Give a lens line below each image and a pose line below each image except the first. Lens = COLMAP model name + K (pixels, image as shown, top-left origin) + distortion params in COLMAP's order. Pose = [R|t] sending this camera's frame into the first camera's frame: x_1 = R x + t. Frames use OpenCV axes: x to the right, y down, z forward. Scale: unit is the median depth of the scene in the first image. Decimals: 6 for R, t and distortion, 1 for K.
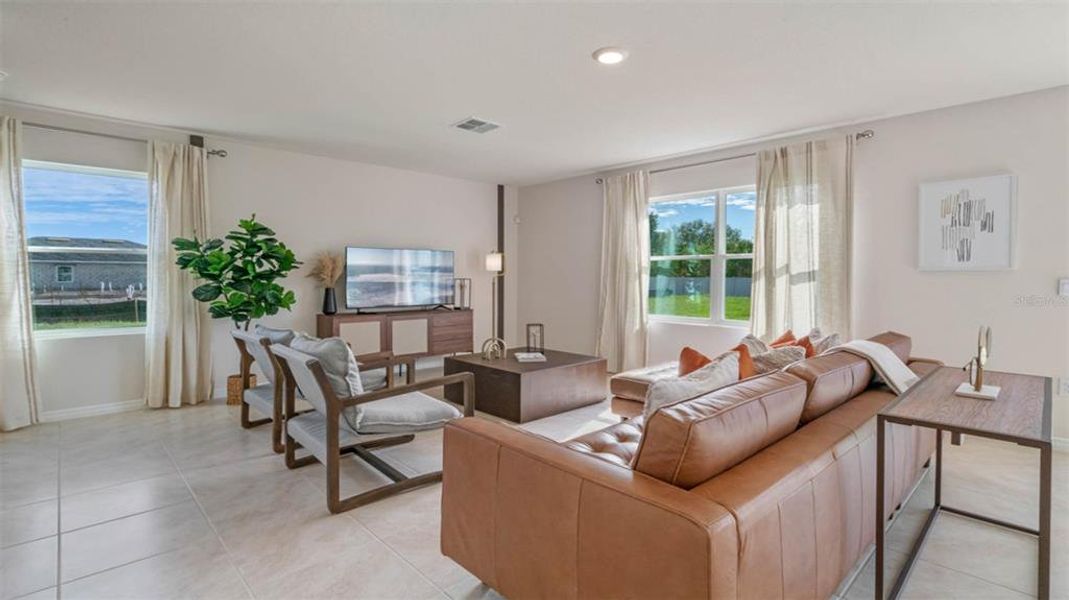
lens RADIAL K [[495.8, 0, 528.0], [0, 495.8, 283.2], [0, 0, 1]] dist [-0.003567, -0.000292]
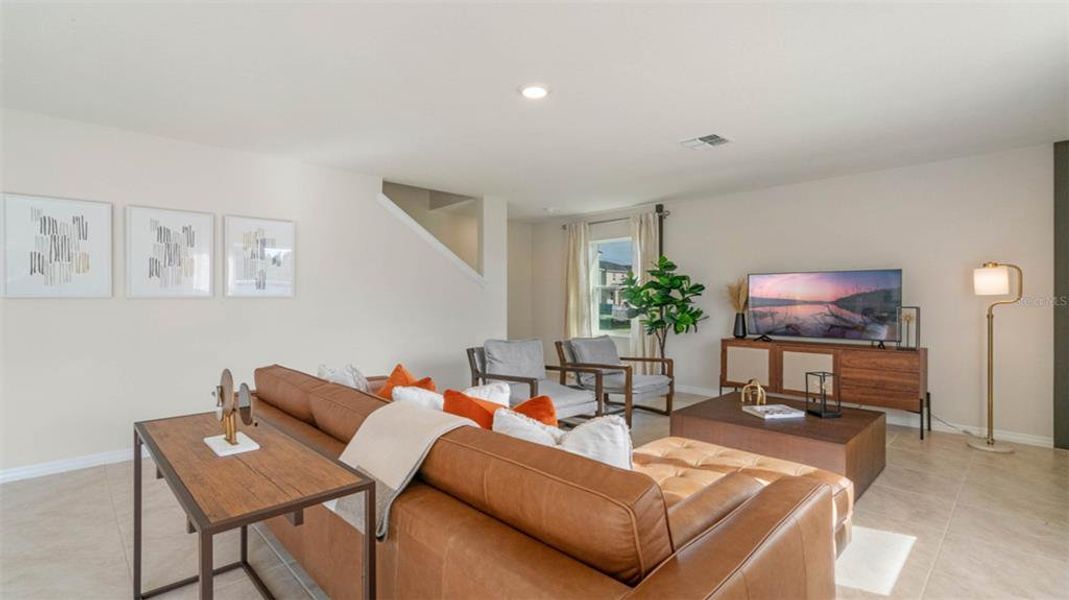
lens RADIAL K [[482.8, 0, 534.3], [0, 482.8, 298.2], [0, 0, 1]] dist [-0.001342, 0.000470]
pose [[0.007757, 0.002075, -0.999968, 0.592512], [-0.015909, 0.999872, 0.001951, -0.015843], [0.999843, 0.015894, 0.007789, 0.499715]]
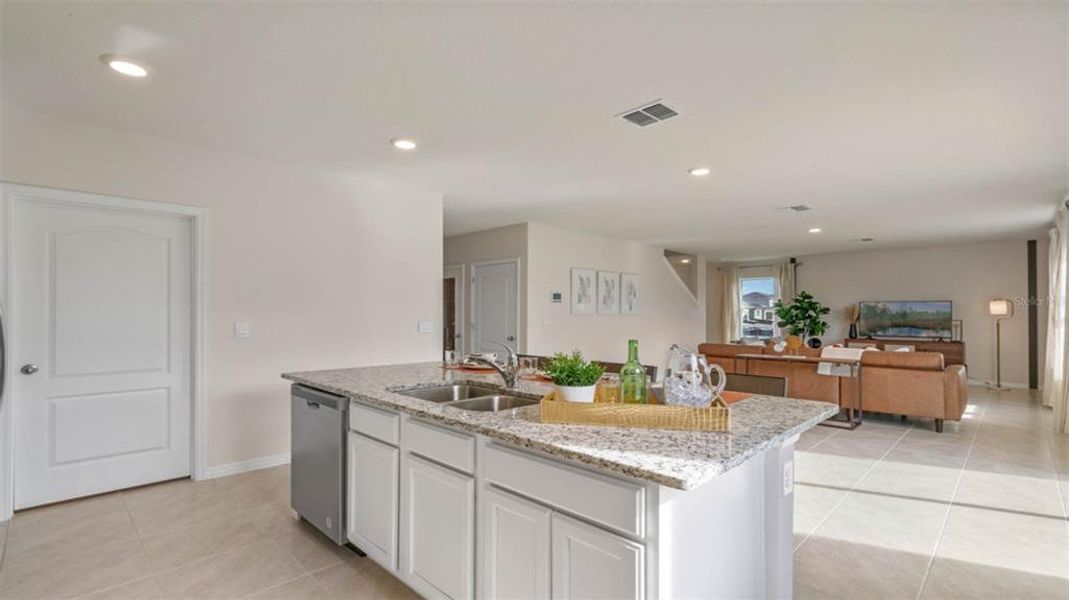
lens RADIAL K [[482.8, 0, 539.2], [0, 482.8, 304.4], [0, 0, 1]] dist [-0.001342, 0.000470]
pose [[0.034014, -0.020923, -0.999202, 1.270923], [-0.019436, 0.999578, -0.021593, -0.001959], [0.999232, 0.020155, 0.033592, -0.229503]]
